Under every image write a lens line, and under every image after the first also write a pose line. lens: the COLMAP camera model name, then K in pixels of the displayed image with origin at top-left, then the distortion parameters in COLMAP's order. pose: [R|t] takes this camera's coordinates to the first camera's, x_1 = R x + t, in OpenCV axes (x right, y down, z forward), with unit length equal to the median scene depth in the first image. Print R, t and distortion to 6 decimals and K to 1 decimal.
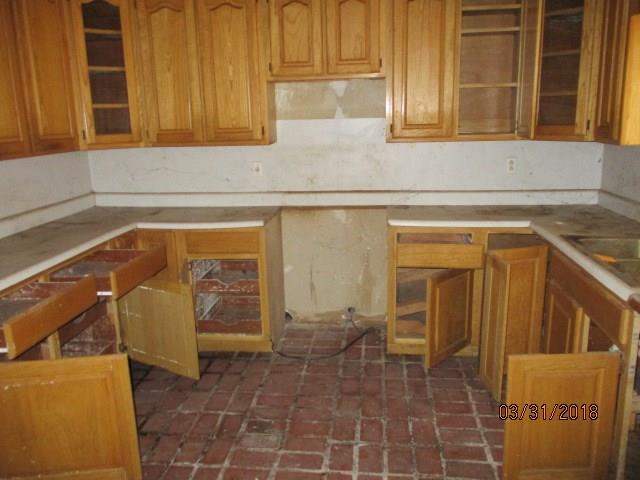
lens RADIAL K [[523.2, 0, 320.6], [0, 523.2, 239.9], [0, 0, 1]] dist [-0.037213, 0.002147]
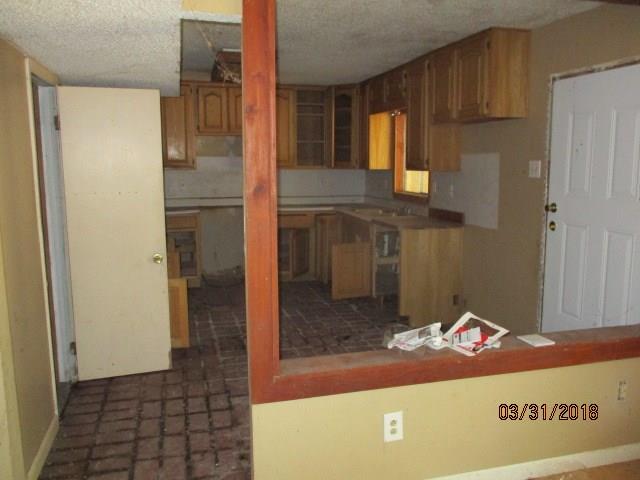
lens RADIAL K [[523.2, 0, 320.3], [0, 523.2, 238.4], [0, 0, 1]] dist [-0.037213, 0.002147]
pose [[0.930499, -0.025507, 0.365405, -0.381907], [0.058847, 0.995024, -0.080395, 0.234351], [-0.361536, 0.096310, 0.927370, -0.836102]]
